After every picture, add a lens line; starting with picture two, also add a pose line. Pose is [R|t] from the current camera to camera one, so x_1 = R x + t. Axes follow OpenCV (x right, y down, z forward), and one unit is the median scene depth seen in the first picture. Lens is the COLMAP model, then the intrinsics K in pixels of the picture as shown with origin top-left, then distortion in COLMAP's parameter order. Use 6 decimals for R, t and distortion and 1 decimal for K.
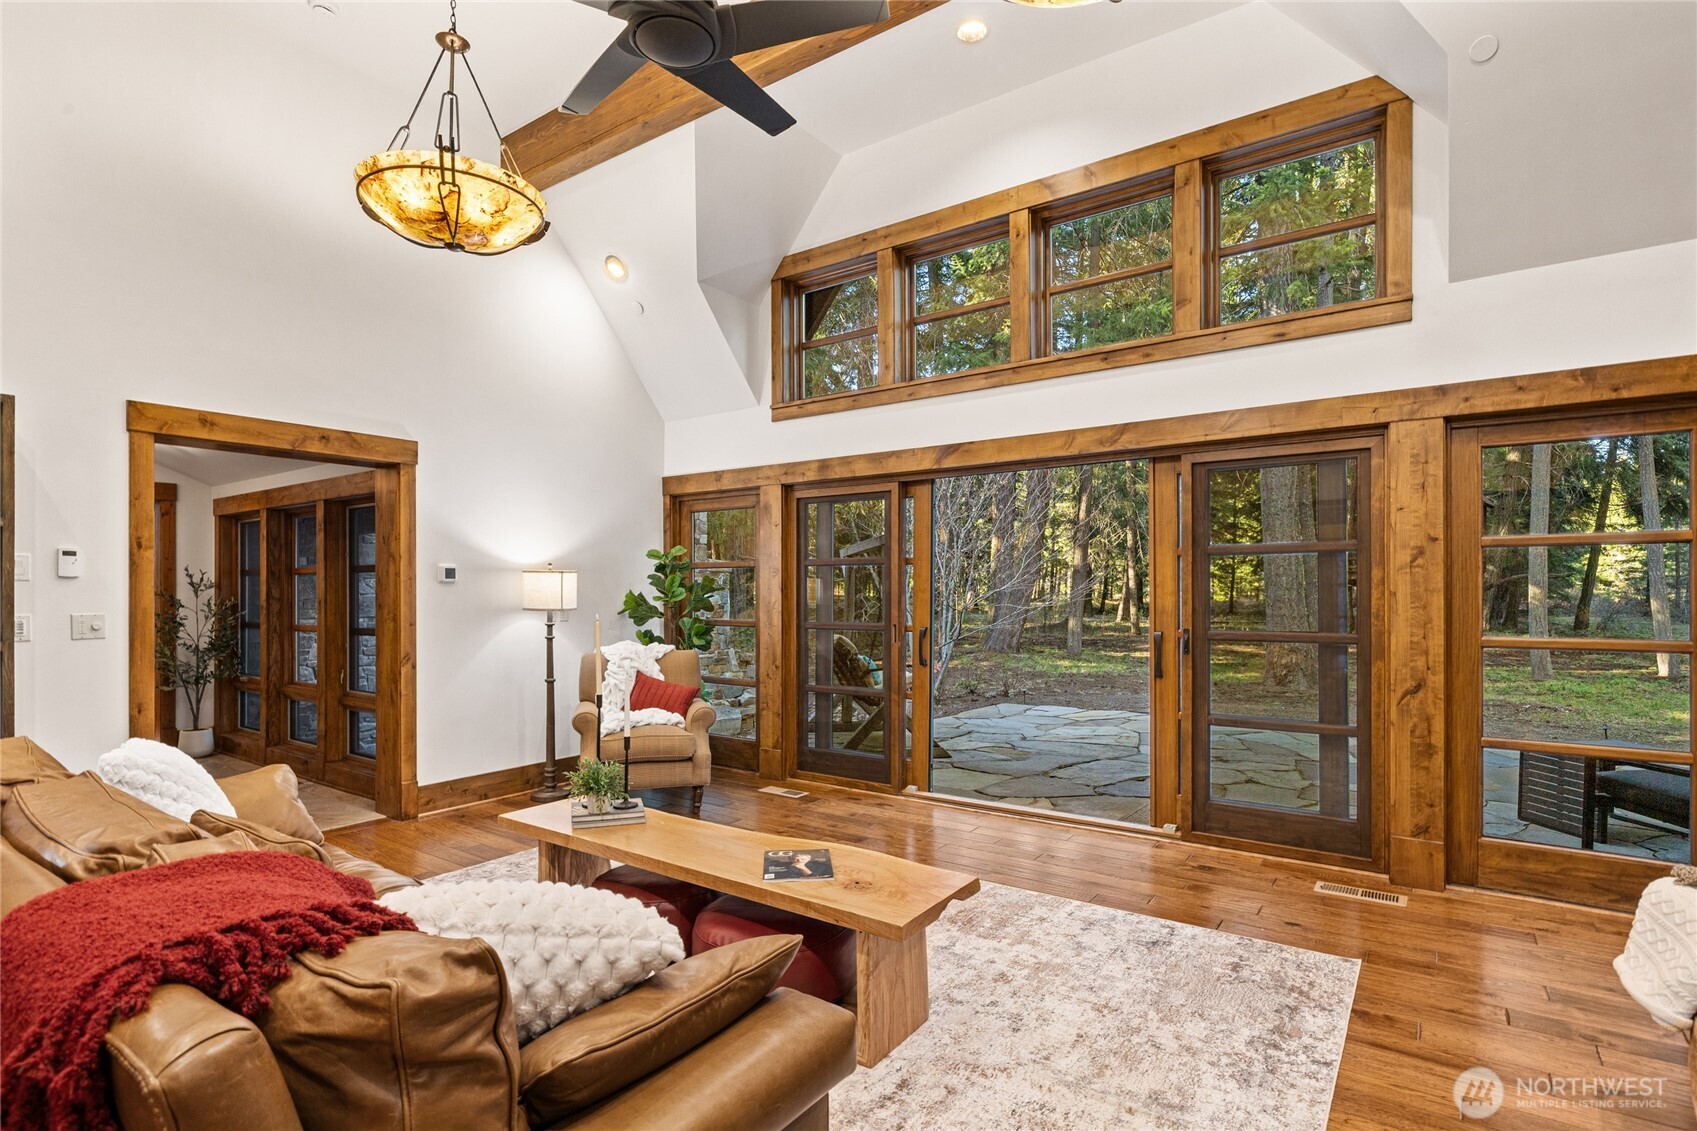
lens RADIAL K [[828.5, 0, 880.8], [0, 828.5, 598.4], [0, 0, 1]] dist [-0.001253, -0.000041]
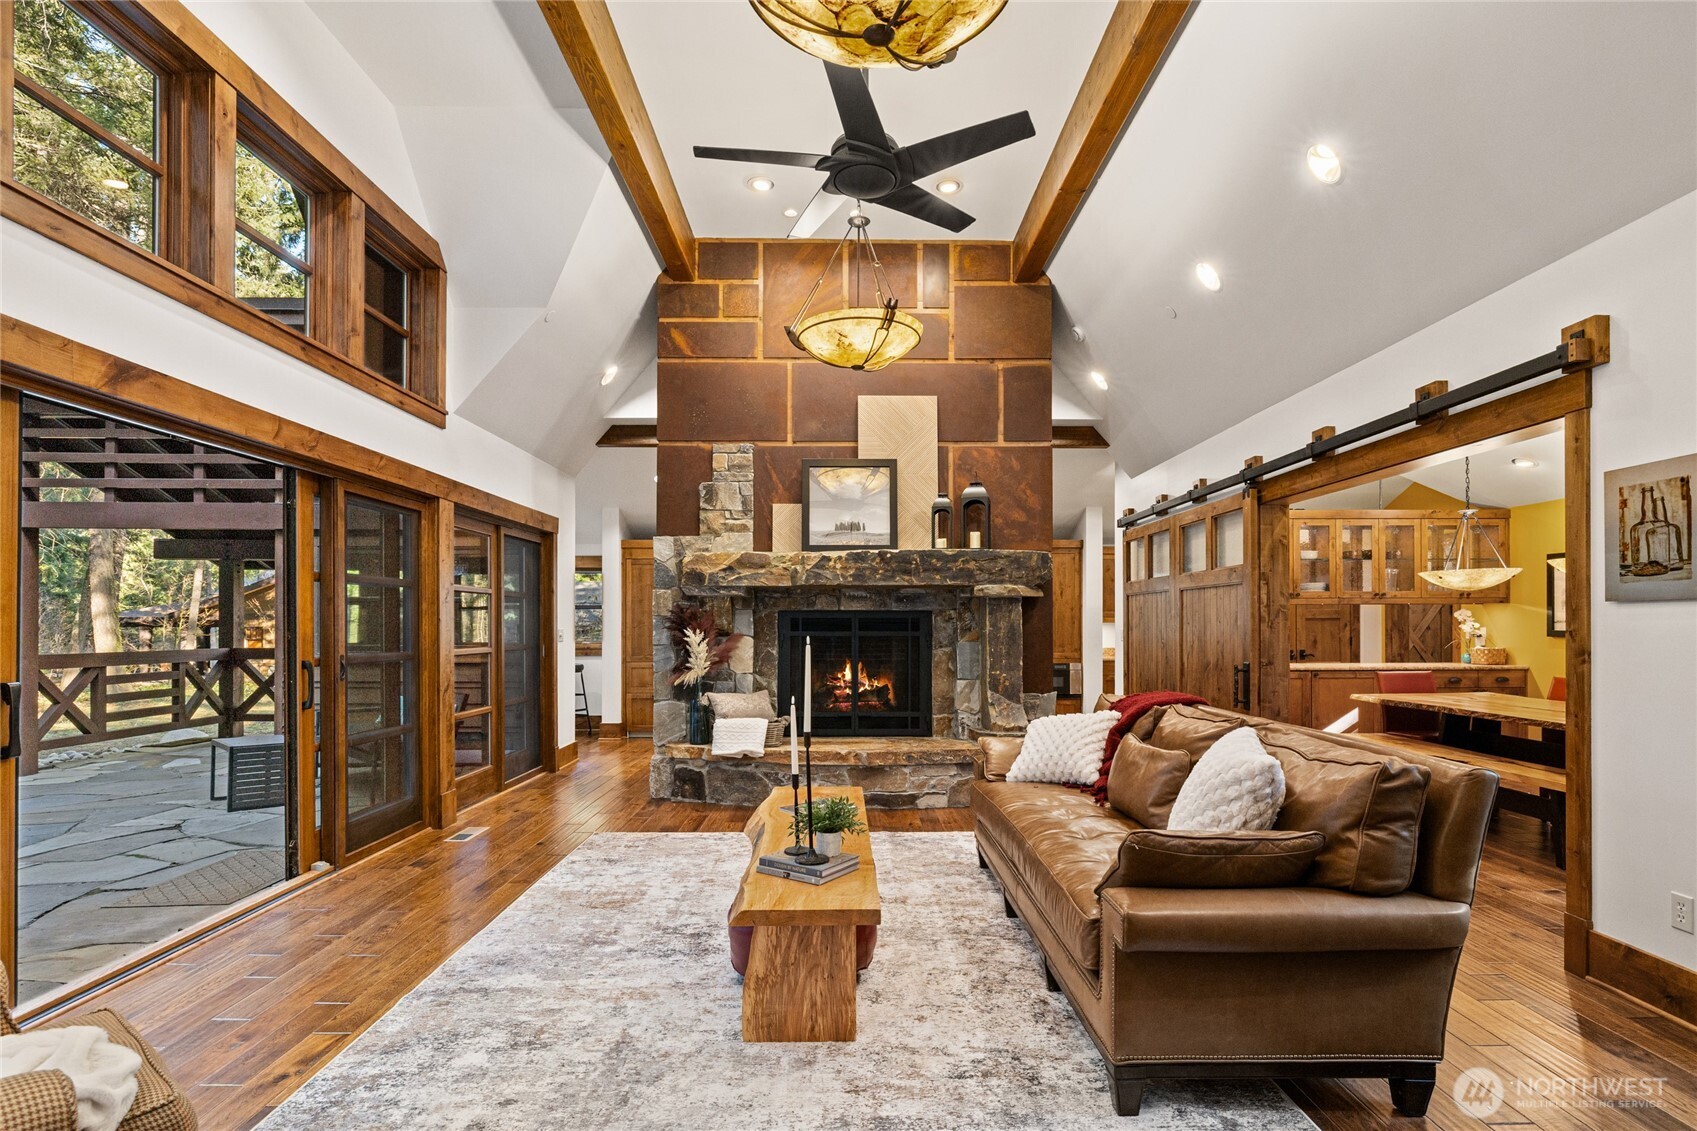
lens RADIAL K [[837.5, 0, 851.3], [0, 837.5, 621.8], [0, 0, 1]] dist [-0.004180, 0.000030]
pose [[-0.568686, 0.004954, 0.822540, -0.705131], [0.003784, 0.999987, -0.003407, 0.001934], [-0.822546, 0.001175, -0.568698, 0.934255]]
